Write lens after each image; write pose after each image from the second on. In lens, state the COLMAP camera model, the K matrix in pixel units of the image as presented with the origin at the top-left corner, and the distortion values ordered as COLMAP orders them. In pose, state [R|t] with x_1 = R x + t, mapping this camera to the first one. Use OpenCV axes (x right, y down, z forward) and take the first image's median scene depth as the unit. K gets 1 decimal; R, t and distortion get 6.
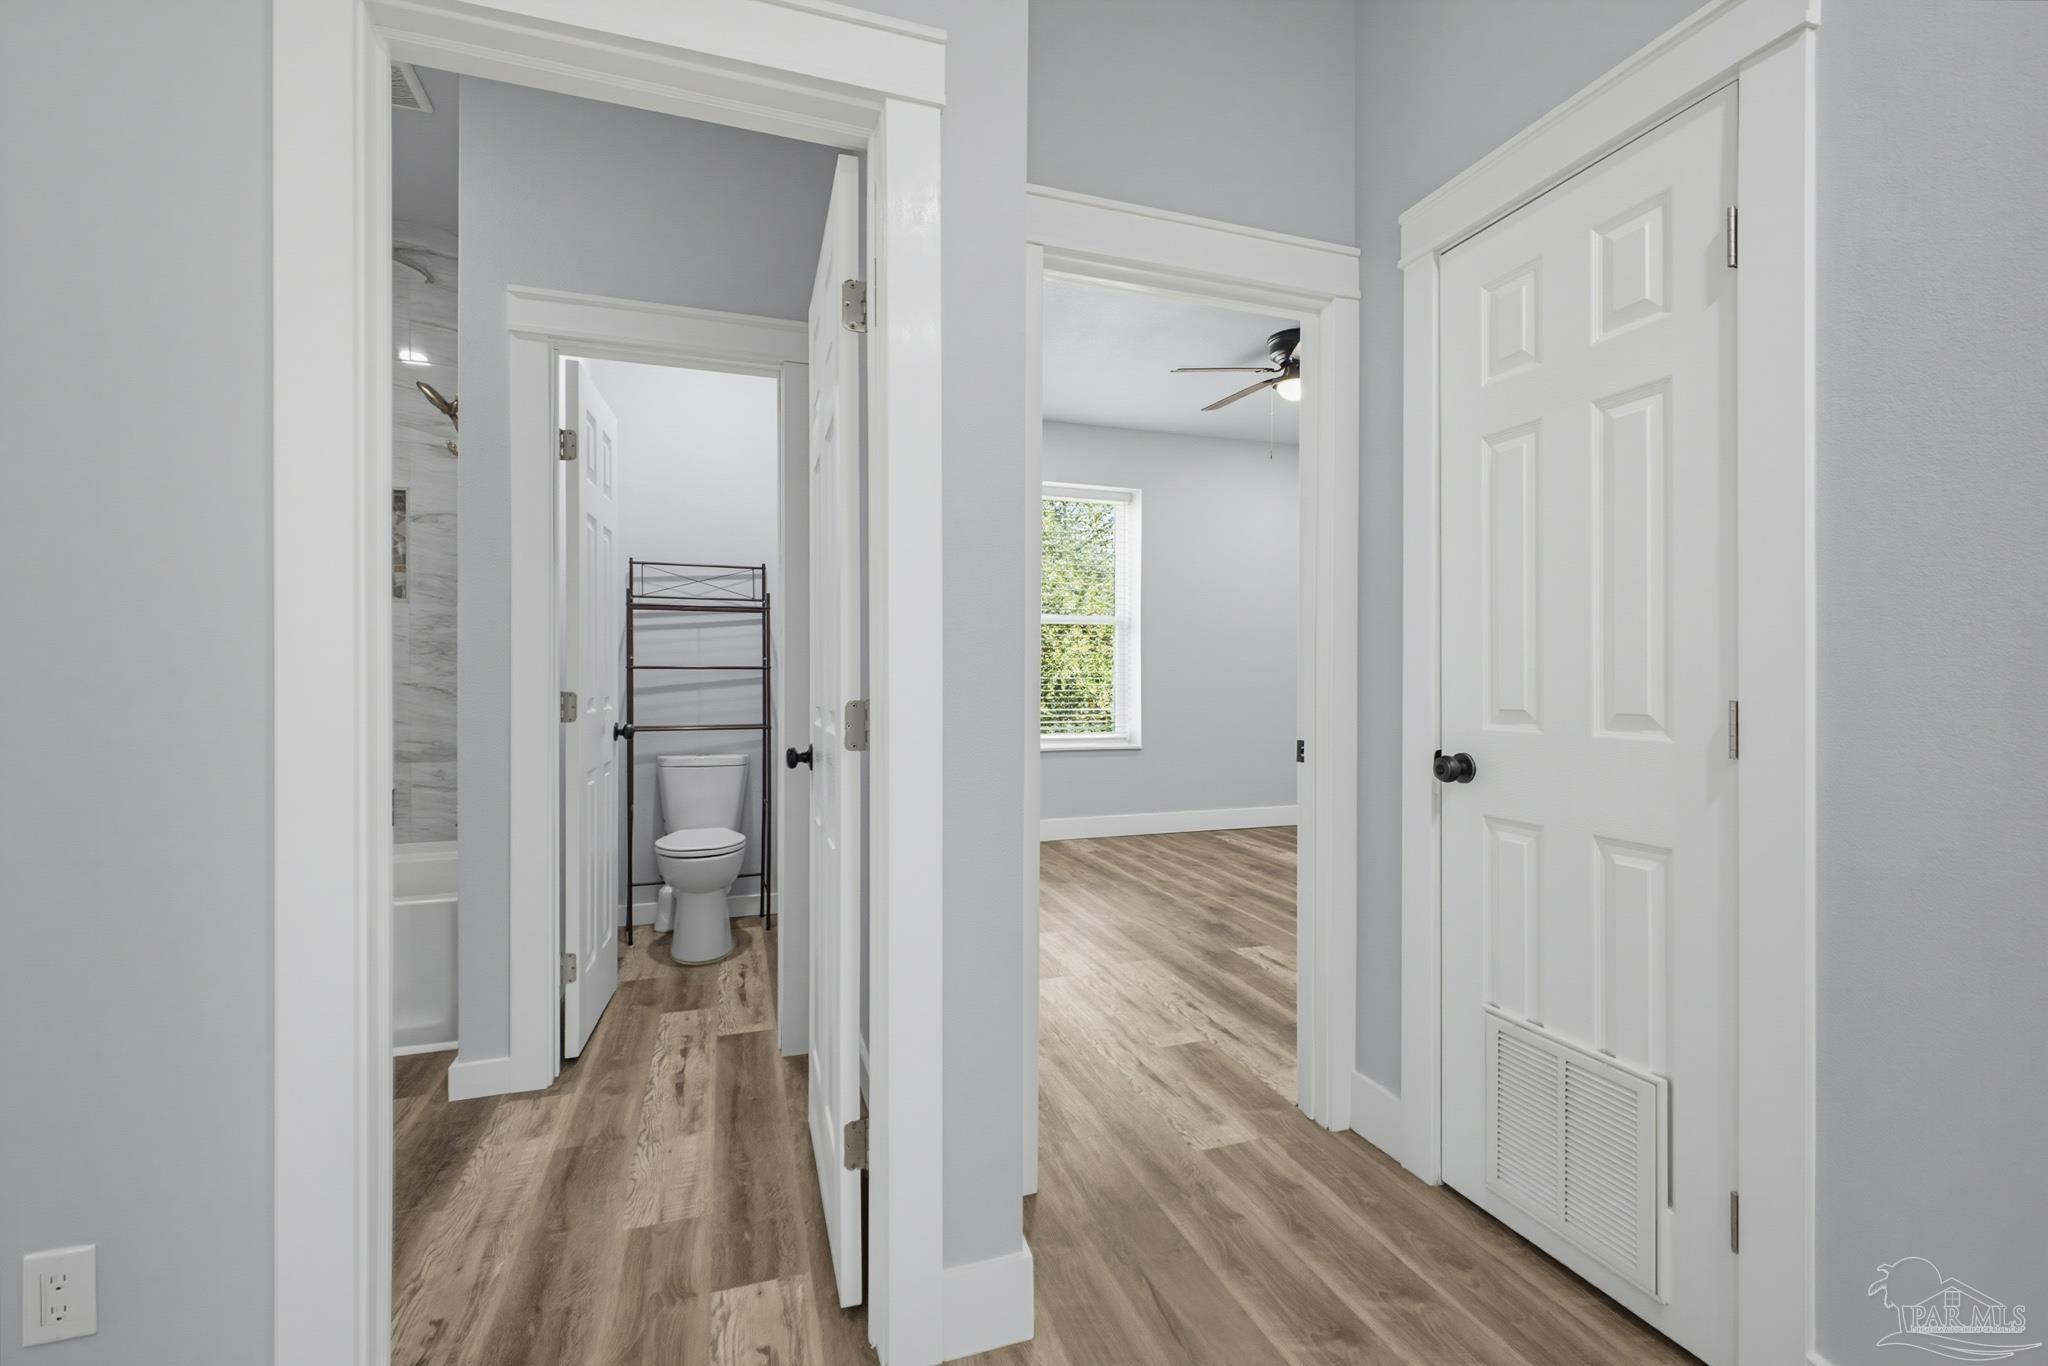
lens RADIAL K [[902.0, 0, 1019.3], [0, 902.0, 682.1], [0, 0, 1]] dist [-0.000398, -0.000453]
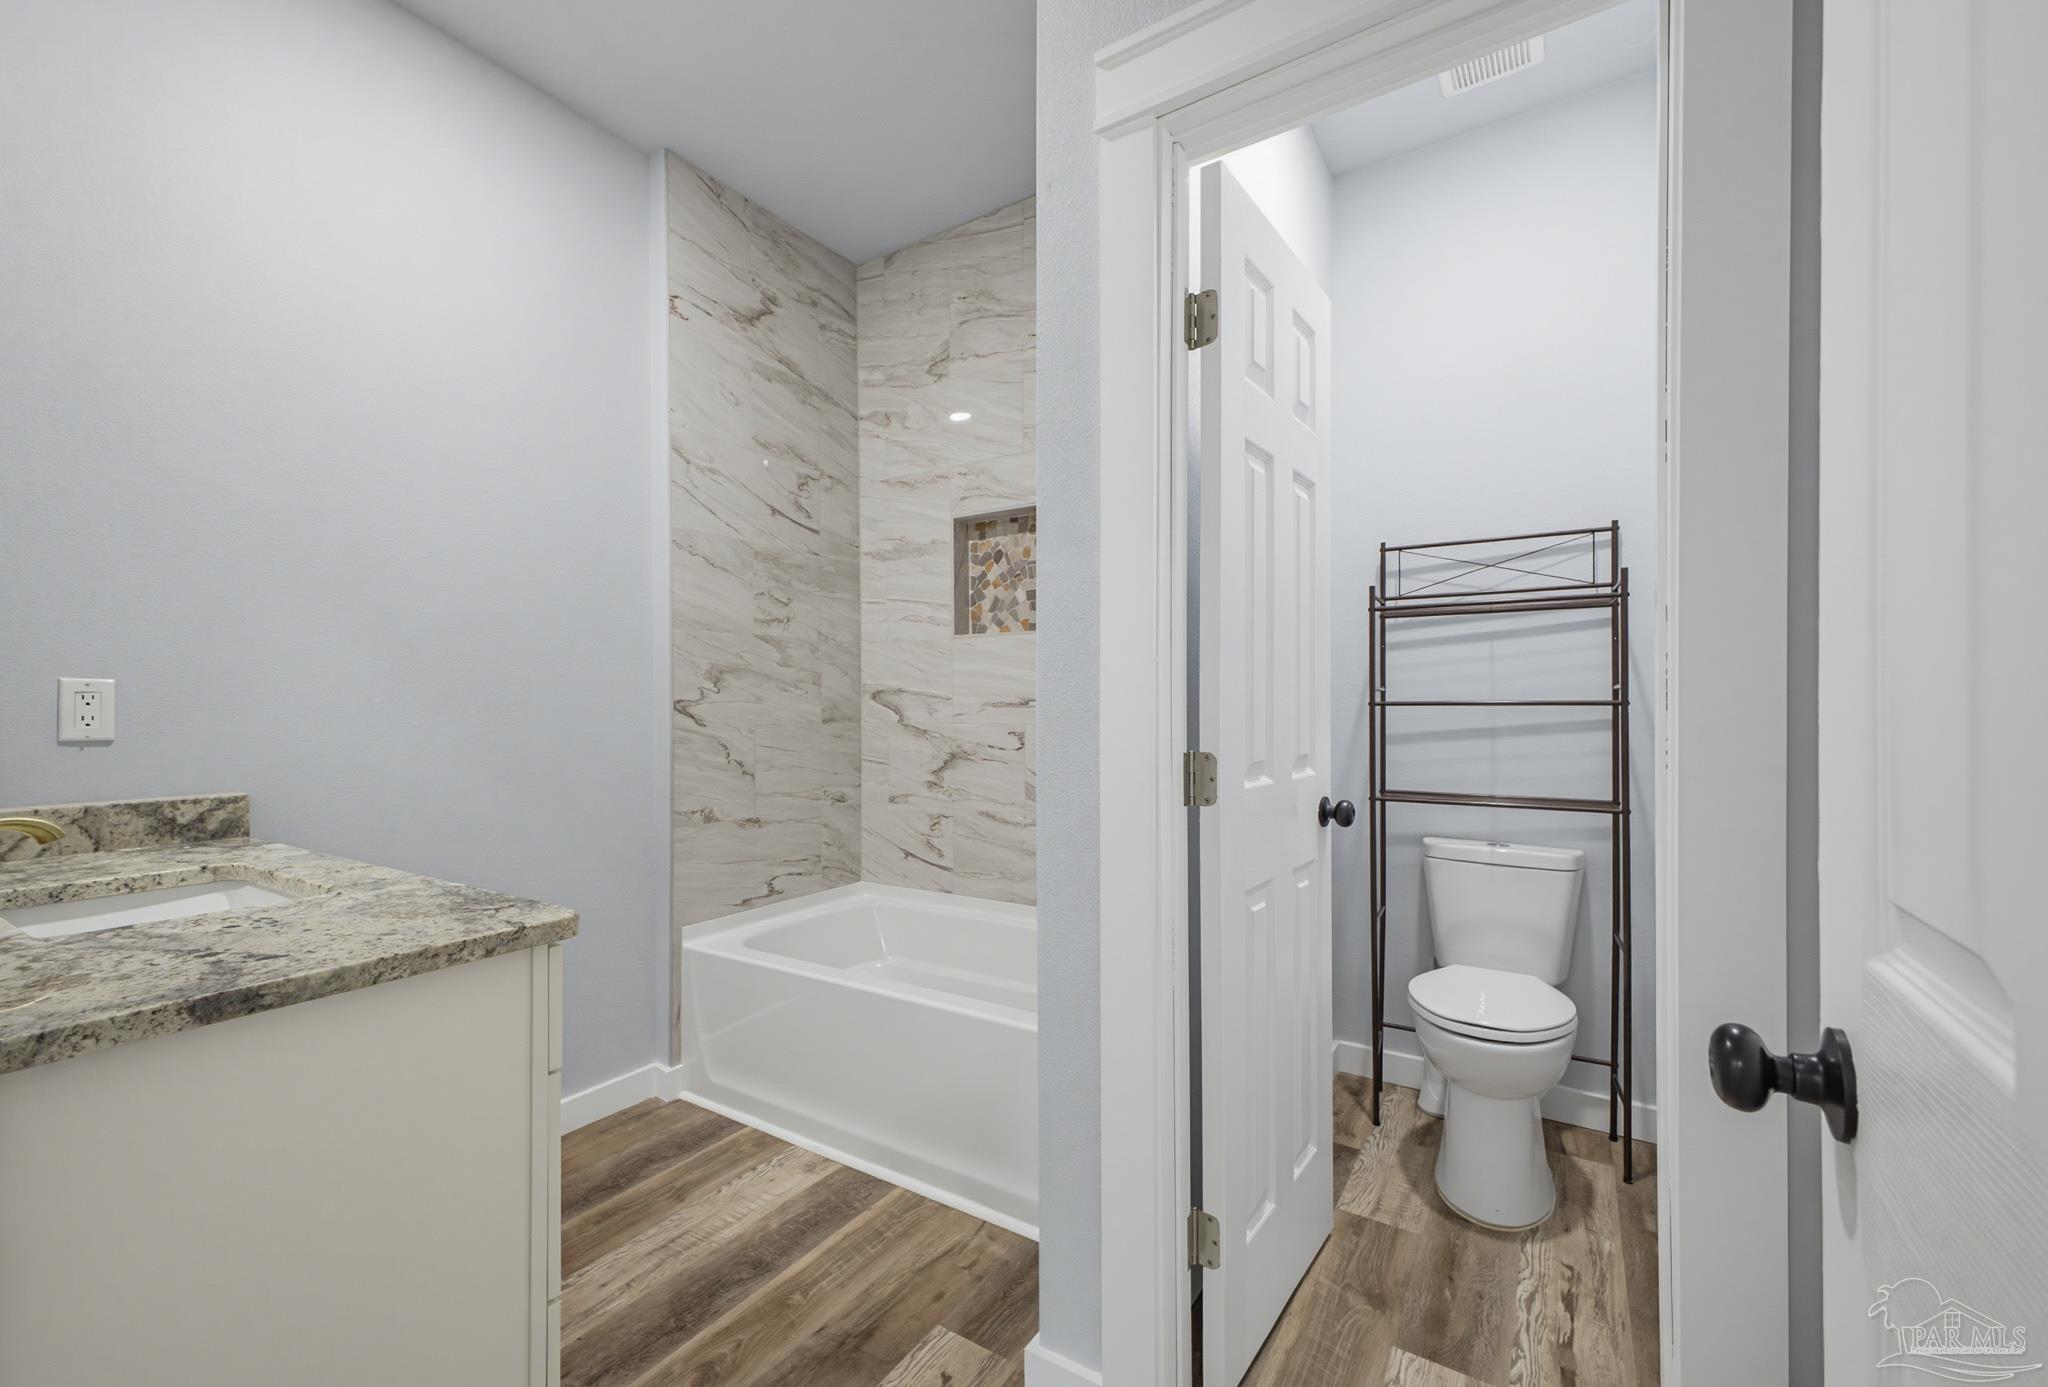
lens RADIAL K [[808.4, 0, 1036.5], [0, 808.4, 710.3], [0, 0, 1]] dist [0.014649, -0.001581]
pose [[0.624627, -0.001431, -0.780922, -0.119951], [0.000484, 0.999999, -0.001445, -0.011026], [0.780923, 0.000524, 0.624627, 0.429287]]
